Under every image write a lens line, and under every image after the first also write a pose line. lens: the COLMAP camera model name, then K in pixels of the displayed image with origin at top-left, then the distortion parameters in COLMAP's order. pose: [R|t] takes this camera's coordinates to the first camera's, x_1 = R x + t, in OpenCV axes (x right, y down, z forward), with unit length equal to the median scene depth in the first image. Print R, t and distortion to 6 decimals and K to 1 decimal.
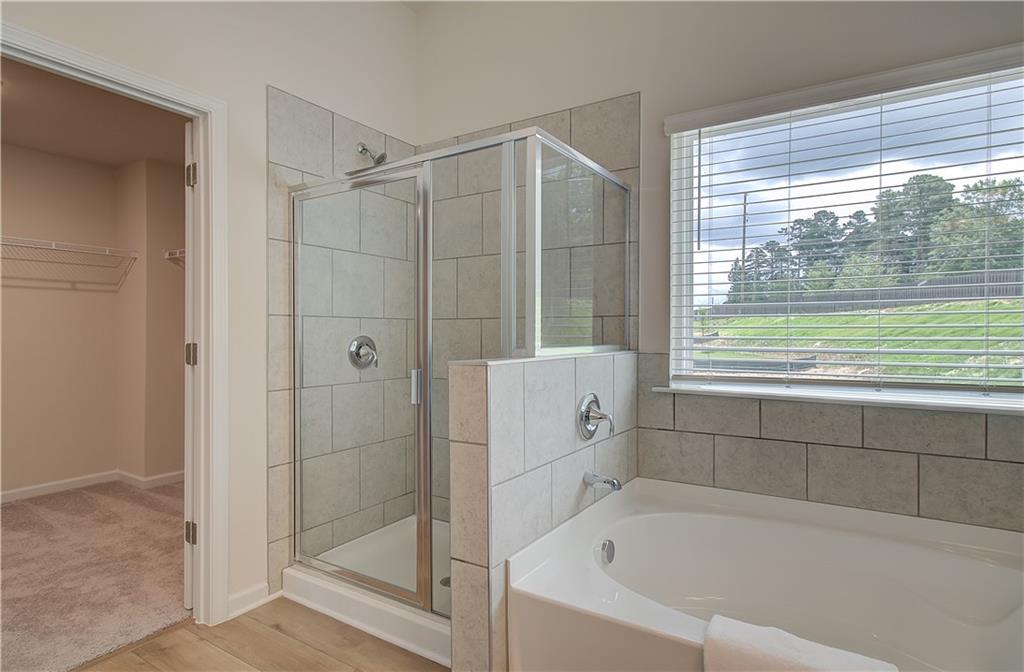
lens RADIAL K [[517.4, 0, 512.0], [0, 517.4, 336.0], [0, 0, 1]] dist [-0.000245, 0.000030]
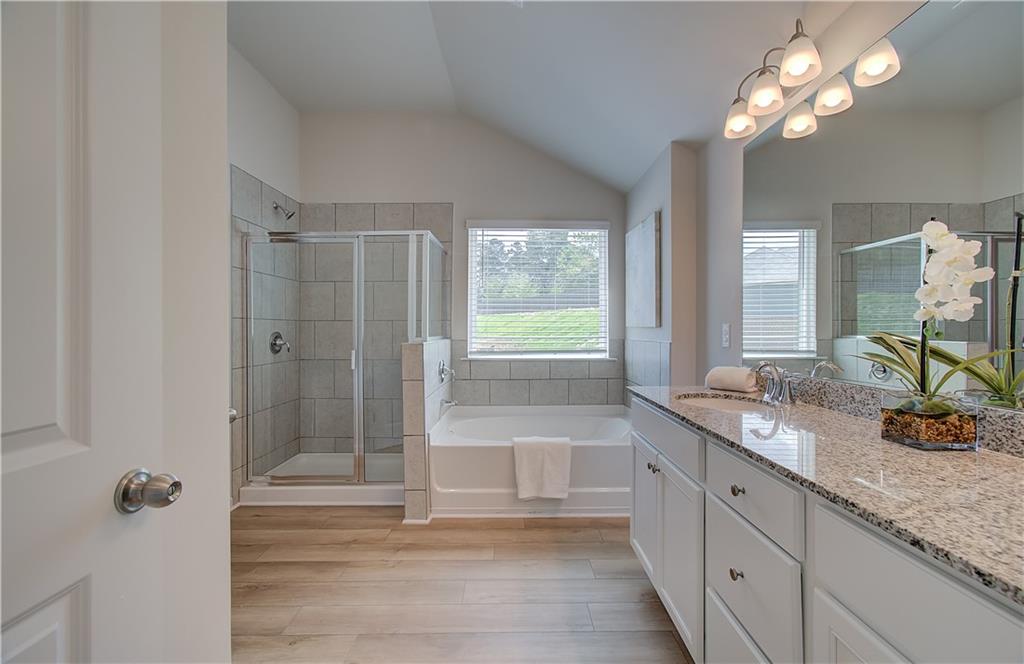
lens RADIAL K [[451.8, 0, 509.5], [0, 451.8, 332.3], [0, 0, 1]] dist [-0.001806, 0.013389]
pose [[0.837893, -0.005527, 0.545807, -0.489092], [0.004018, 0.999984, 0.003957, -0.001518], [-0.545820, -0.001122, 0.837902, -0.509322]]
